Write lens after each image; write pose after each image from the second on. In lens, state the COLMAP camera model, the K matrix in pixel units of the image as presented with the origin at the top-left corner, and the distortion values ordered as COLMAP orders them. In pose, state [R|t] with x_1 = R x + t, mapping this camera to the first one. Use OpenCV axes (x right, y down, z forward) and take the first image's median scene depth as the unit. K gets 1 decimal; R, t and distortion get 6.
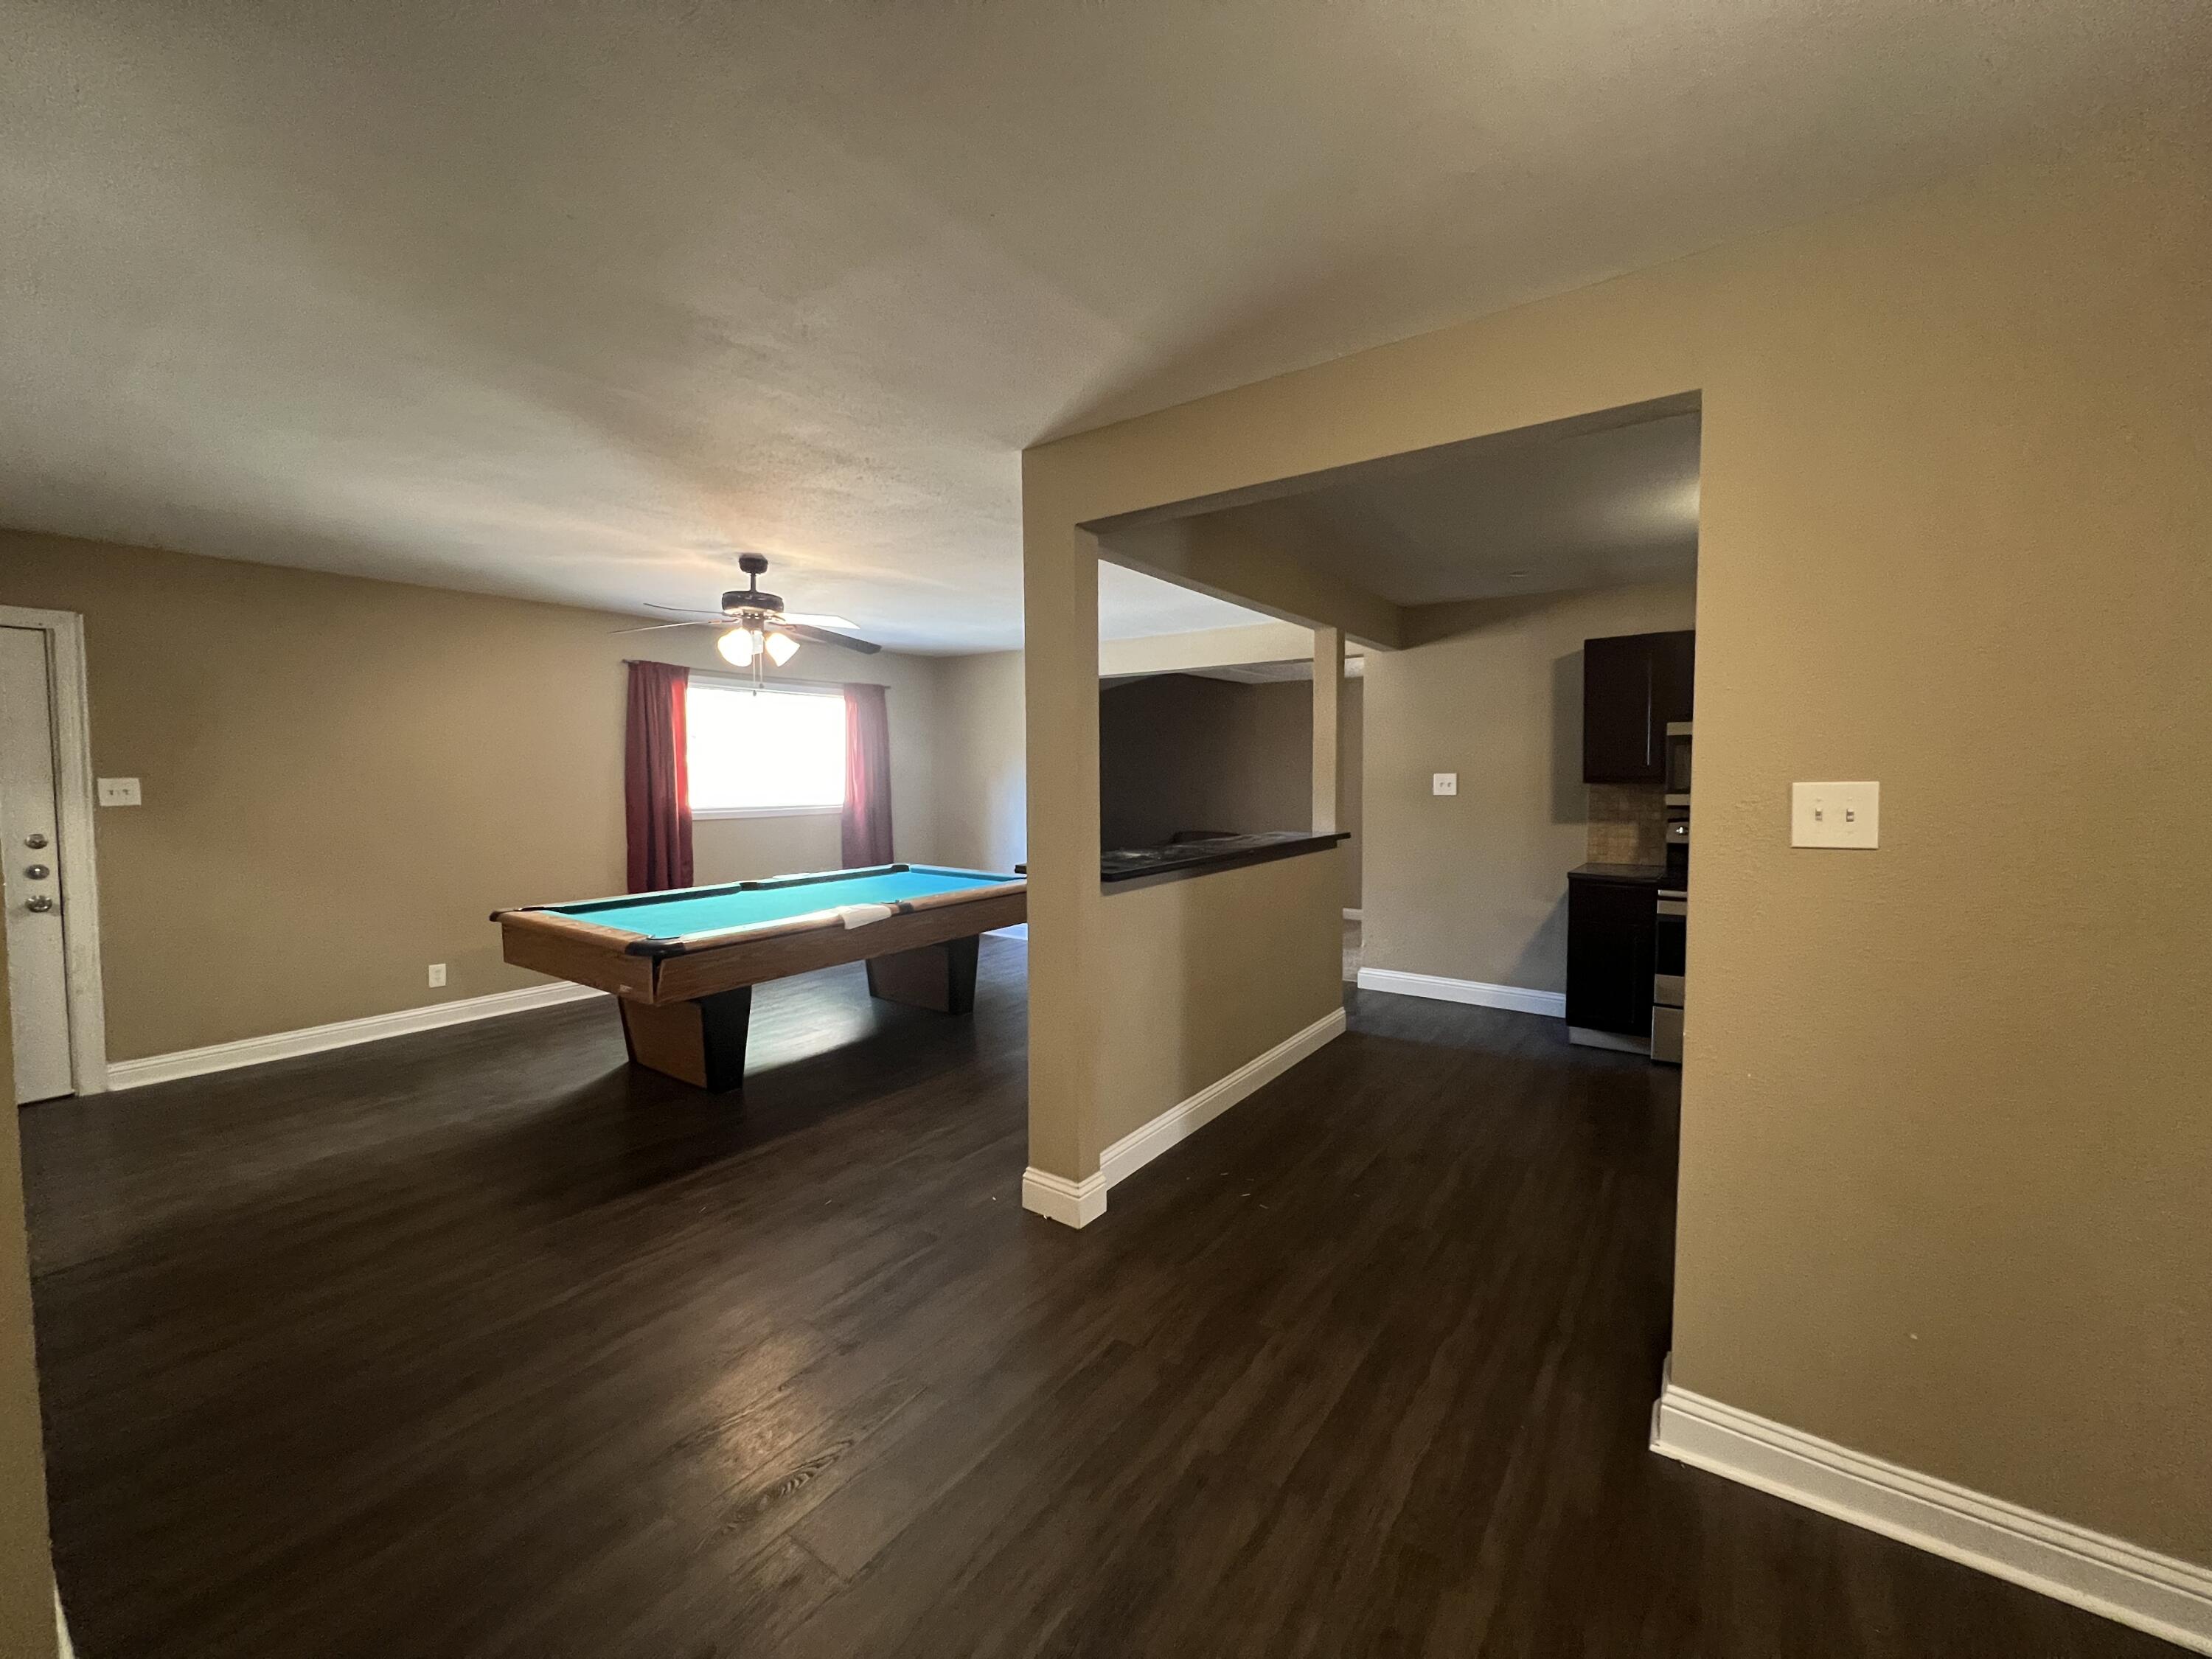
lens RADIAL K [[888.7, 0, 1109.3], [0, 888.7, 822.2], [0, 0, 1]] dist [0.003631, 0.000631]
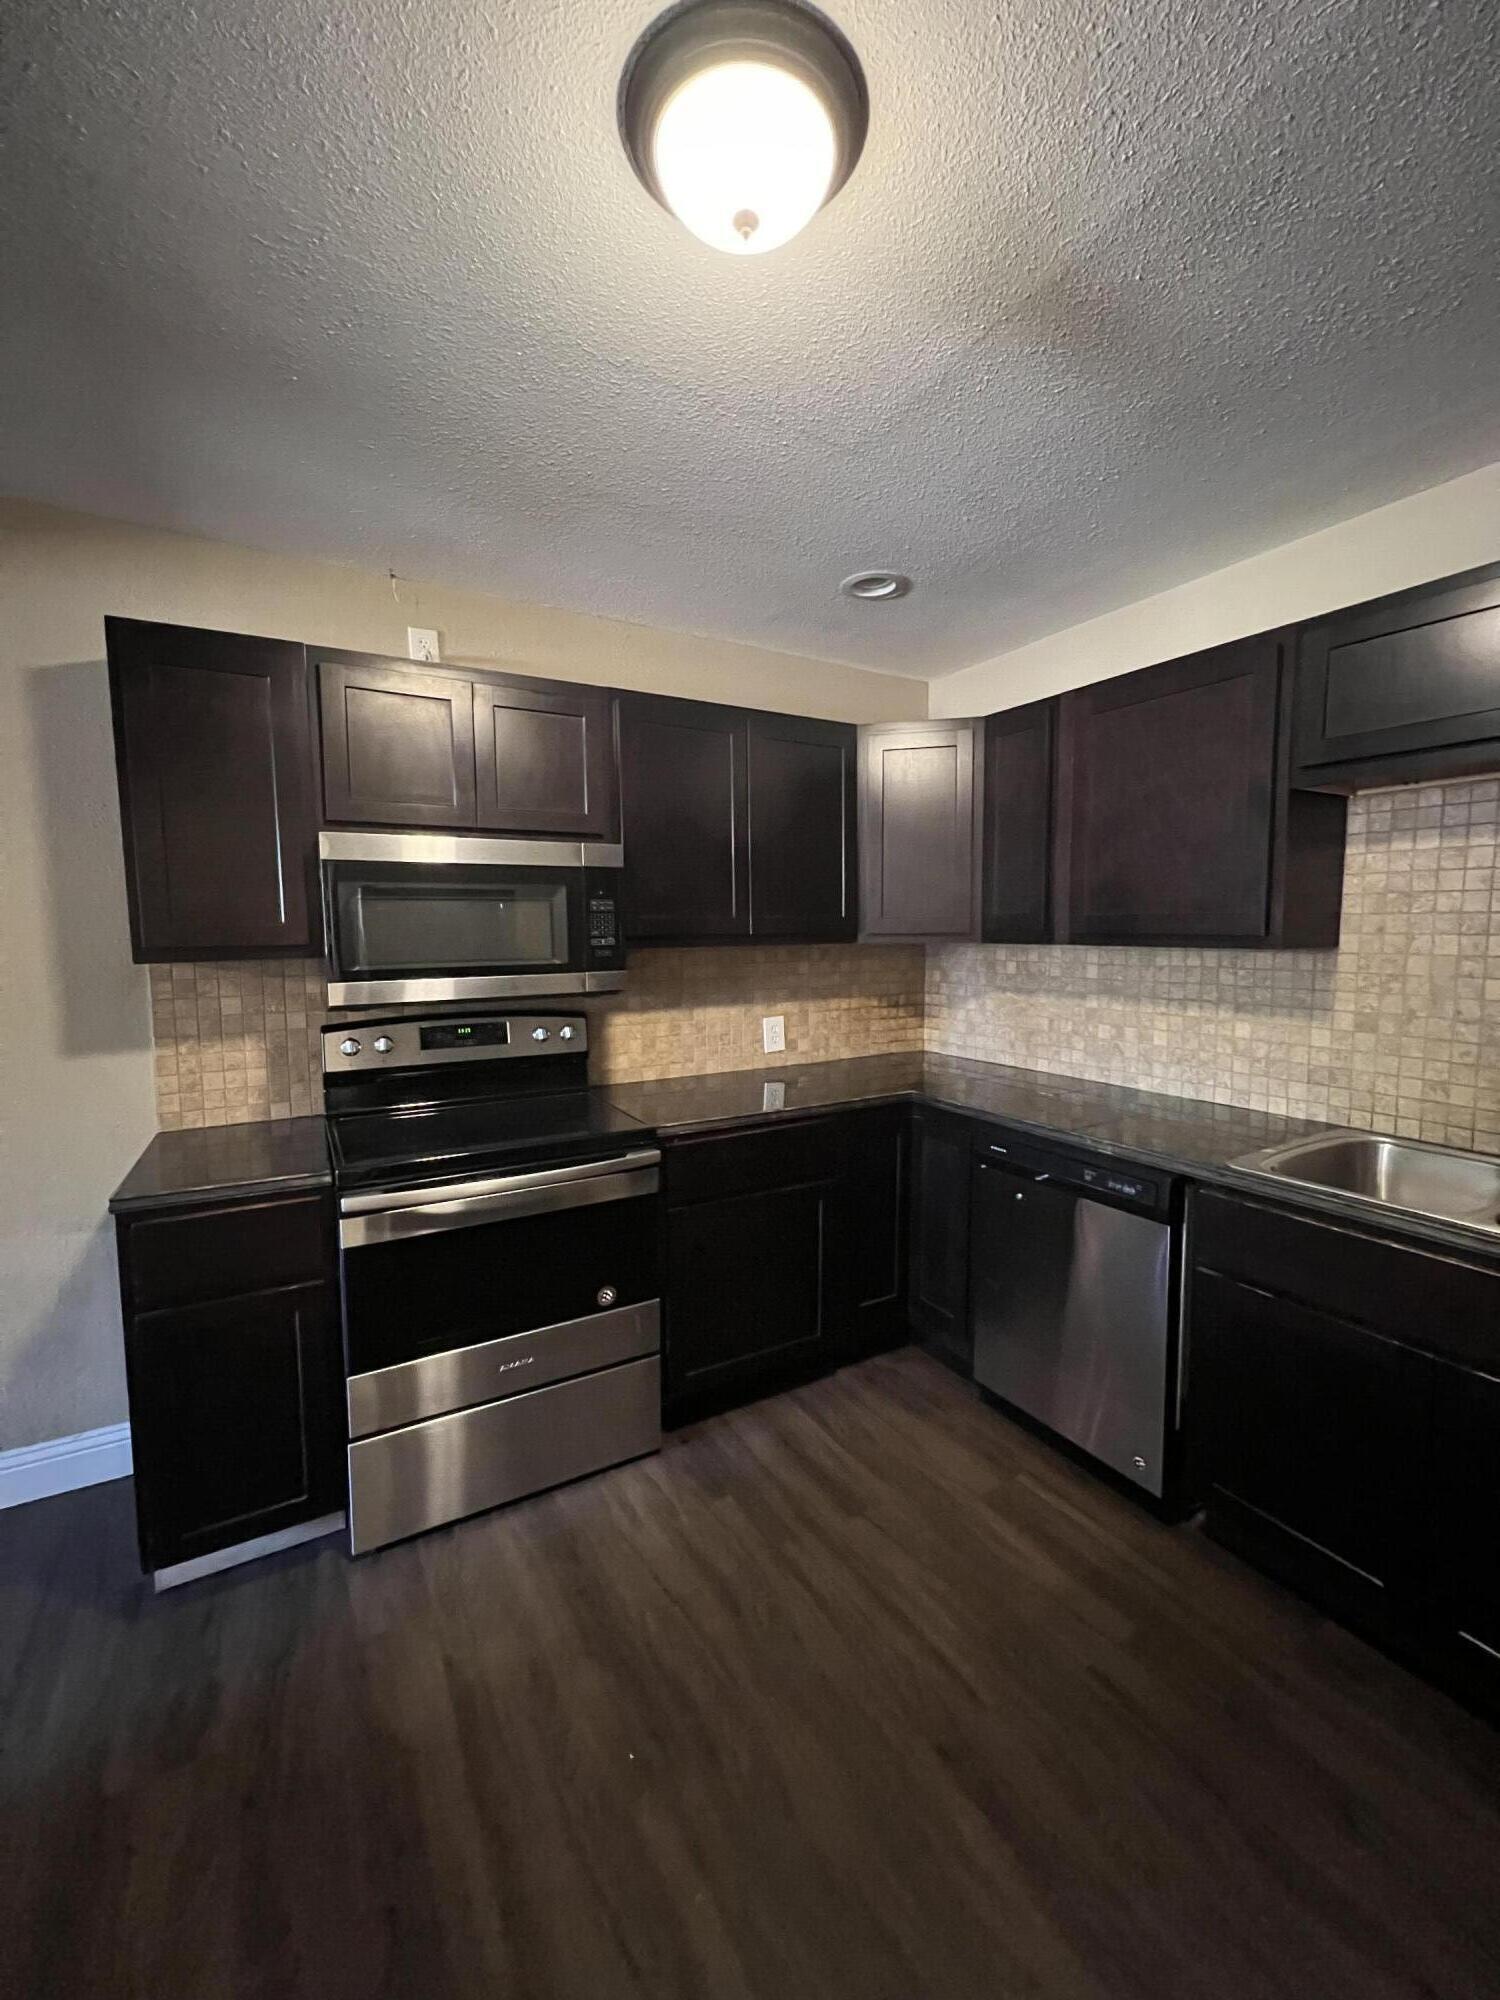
lens RADIAL K [[803.5, 0, 763.7], [0, 803.5, 994.2], [0, 0, 1]] dist [0.003631, 0.000631]
pose [[0.401216, -0.075611, 0.912857, 0.293607], [0.055221, 0.996771, 0.058291, -0.034281], [-0.914317, 0.027022, 0.404096, 0.555051]]
